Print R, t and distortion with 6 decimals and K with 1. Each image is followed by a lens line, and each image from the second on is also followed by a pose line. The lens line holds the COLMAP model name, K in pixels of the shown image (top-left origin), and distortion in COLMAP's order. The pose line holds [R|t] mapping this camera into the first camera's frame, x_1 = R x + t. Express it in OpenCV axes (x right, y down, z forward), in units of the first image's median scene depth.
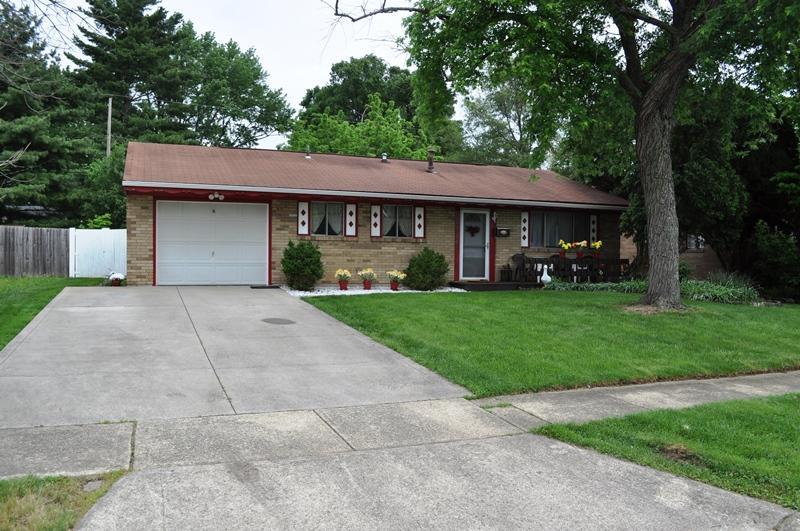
lens RADIAL K [[632.5, 0, 403.9], [0, 632.5, 274.4], [0, 0, 1]] dist [-0.083444, 0.013593]
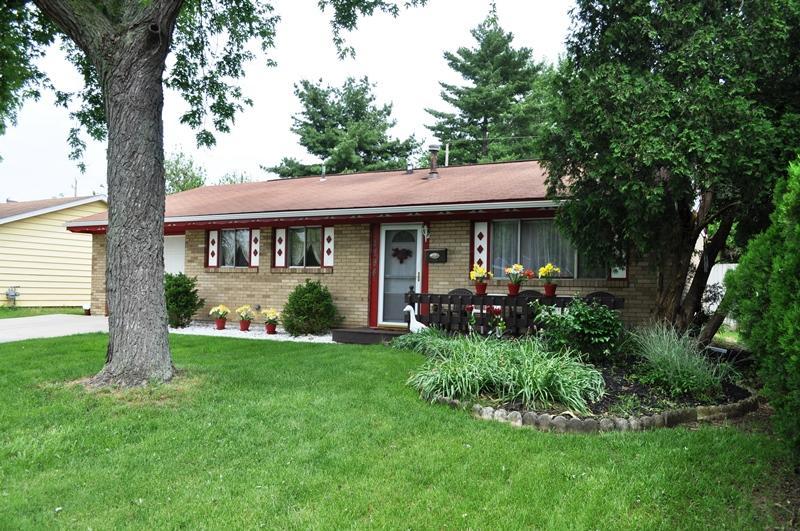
lens RADIAL K [[632.5, 0, 403.9], [0, 632.5, 274.4], [0, 0, 1]] dist [-0.083444, 0.013593]
pose [[0.671600, -0.016404, -0.740732, 0.646669], [-0.030459, 0.998298, -0.049724, -0.014097], [0.740287, 0.055956, 0.669958, 0.557911]]
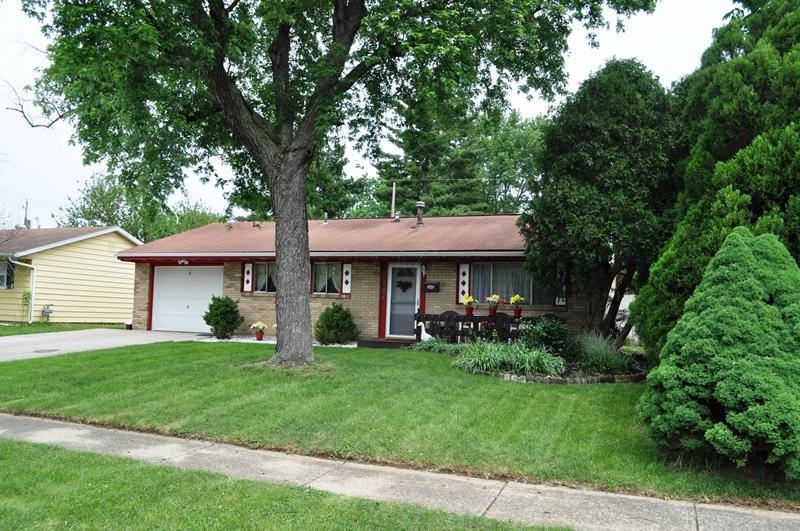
lens RADIAL K [[623.1, 0, 403.5], [0, 623.1, 278.1], [0, 0, 1]] dist [-0.069850, 0.002626]
pose [[0.758356, -0.027357, -0.651266, 0.743578], [-0.038012, 0.995563, -0.086082, -0.000478], [0.650731, 0.090036, 0.753951, 0.304076]]
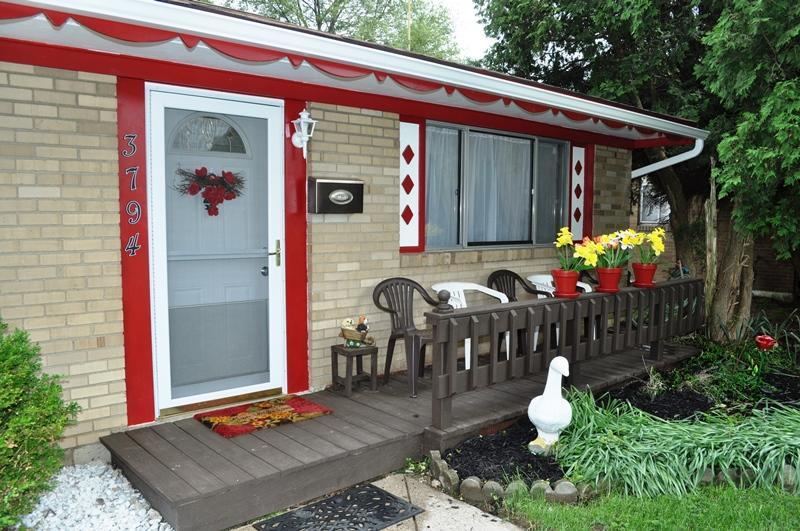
lens RADIAL K [[623.1, 0, 403.5], [0, 623.1, 278.1], [0, 0, 1]] dist [-0.069850, 0.002626]
pose [[0.945107, -0.039709, 0.324340, 0.104713], [0.015928, 0.997007, 0.075650, -0.054777], [-0.326373, -0.066331, 0.942911, 0.787549]]
